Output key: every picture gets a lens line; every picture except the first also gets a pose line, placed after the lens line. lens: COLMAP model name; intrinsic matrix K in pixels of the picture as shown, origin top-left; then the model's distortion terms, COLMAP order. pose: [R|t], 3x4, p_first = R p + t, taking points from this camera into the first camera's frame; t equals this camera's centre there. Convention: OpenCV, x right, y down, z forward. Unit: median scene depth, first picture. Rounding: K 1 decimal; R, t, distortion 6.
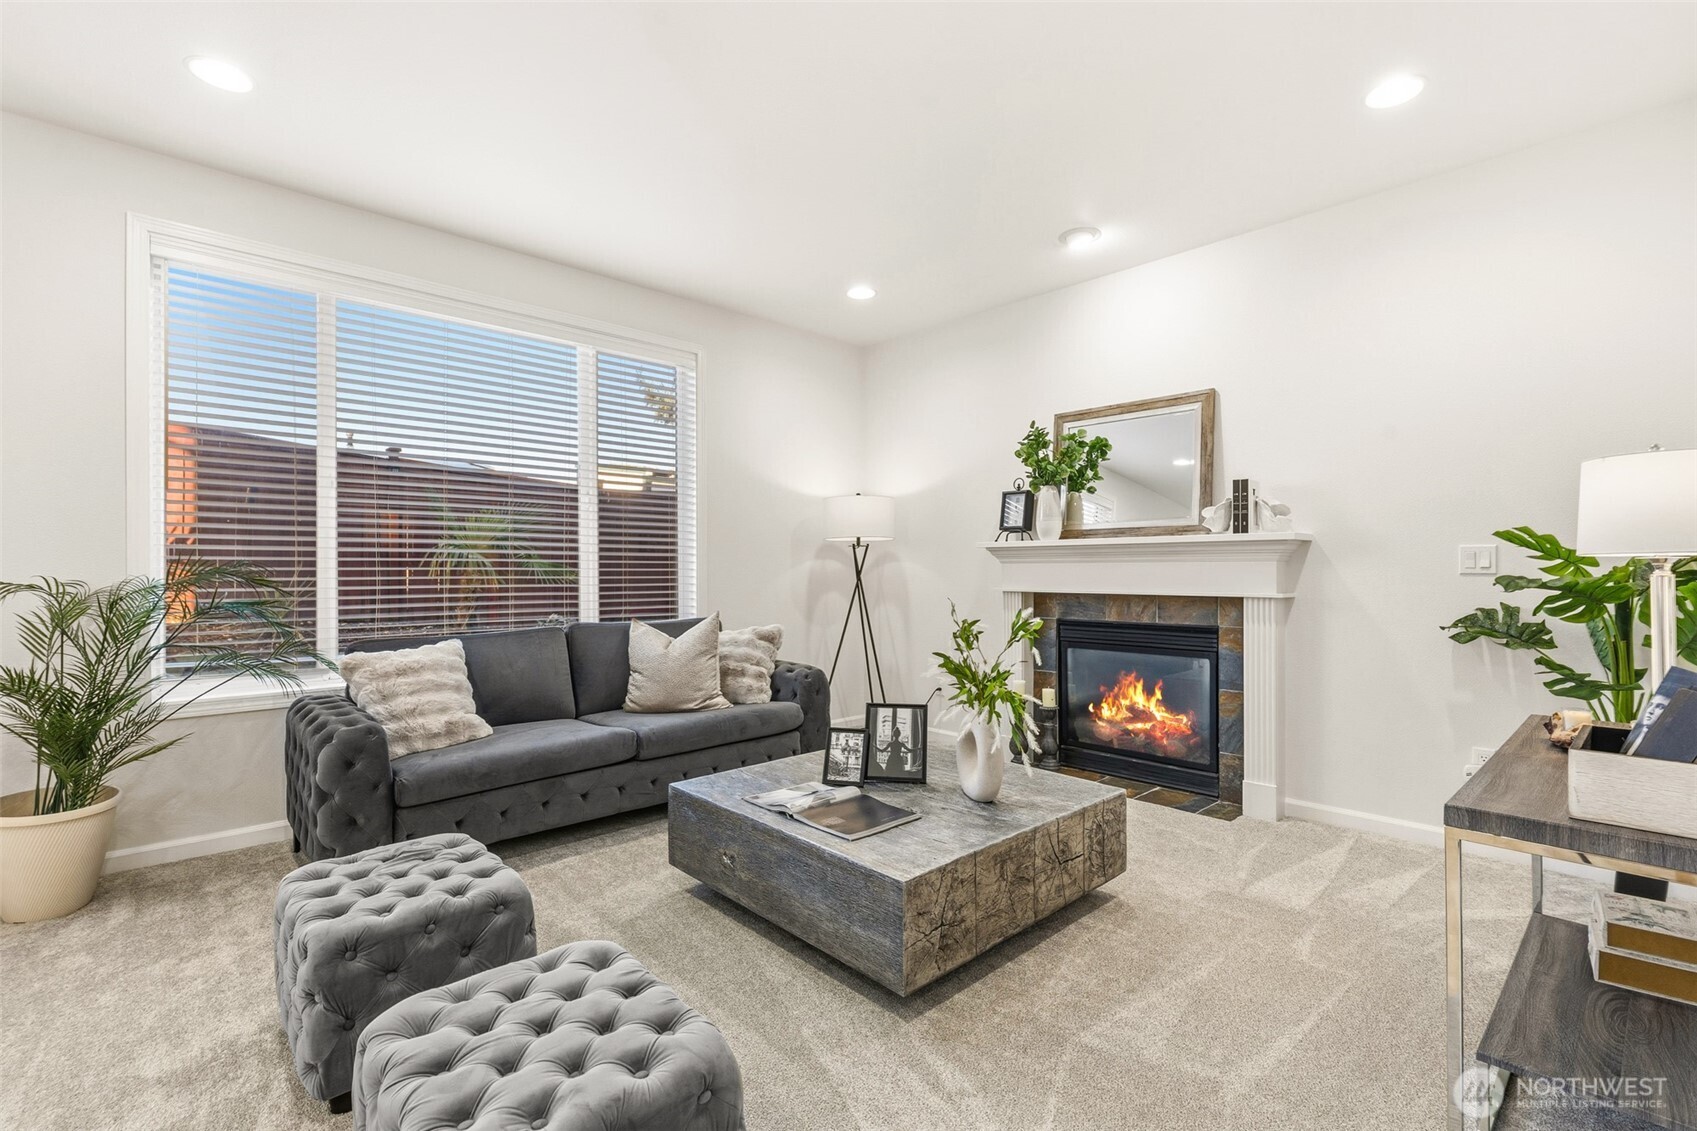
lens RADIAL K [[766.3, 0, 844.8], [0, 766.3, 566.4], [0, 0, 1]] dist [-0.000649, -0.000019]
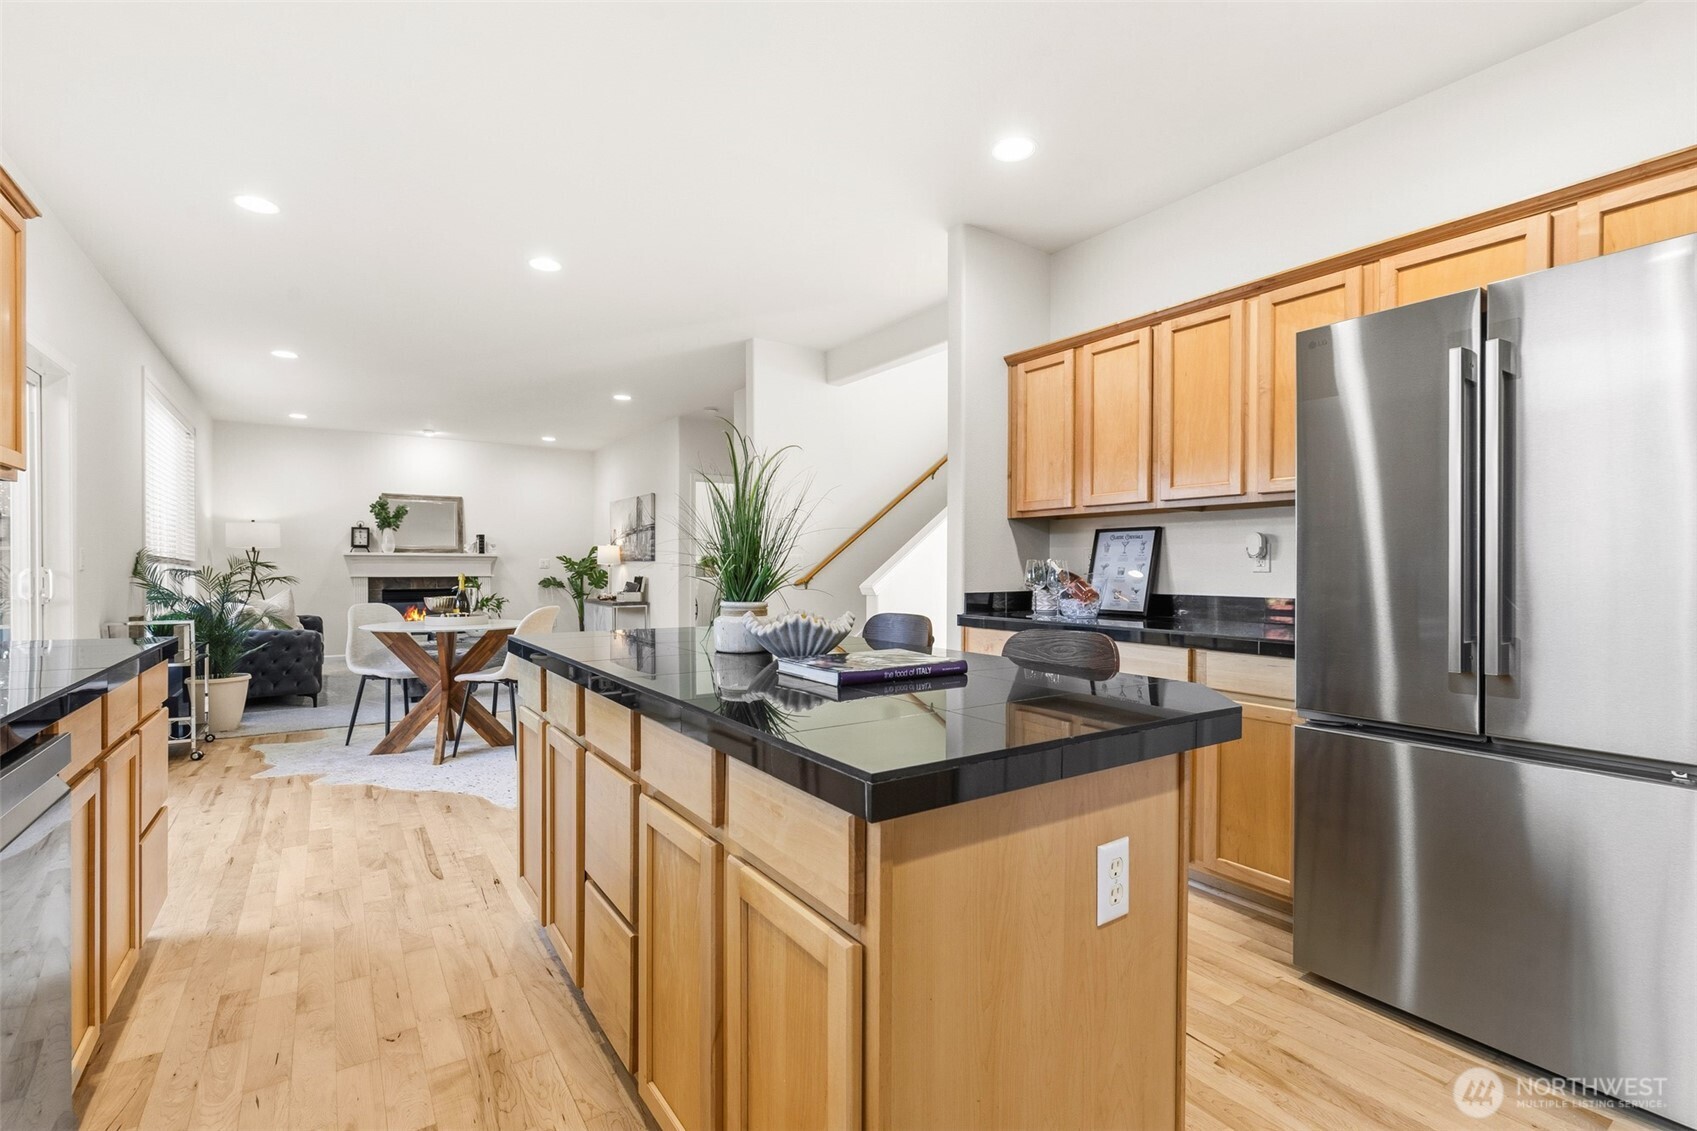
lens RADIAL K [[766.3, 0, 845.6], [0, 766.3, 568.6], [0, 0, 1]] dist [-0.000649, -0.000019]
pose [[0.146747, 0.002325, 0.989171, -1.701562], [-0.005178, 0.999985, -0.001582, 0.006987], [-0.989160, -0.004890, 0.146757, -0.601024]]
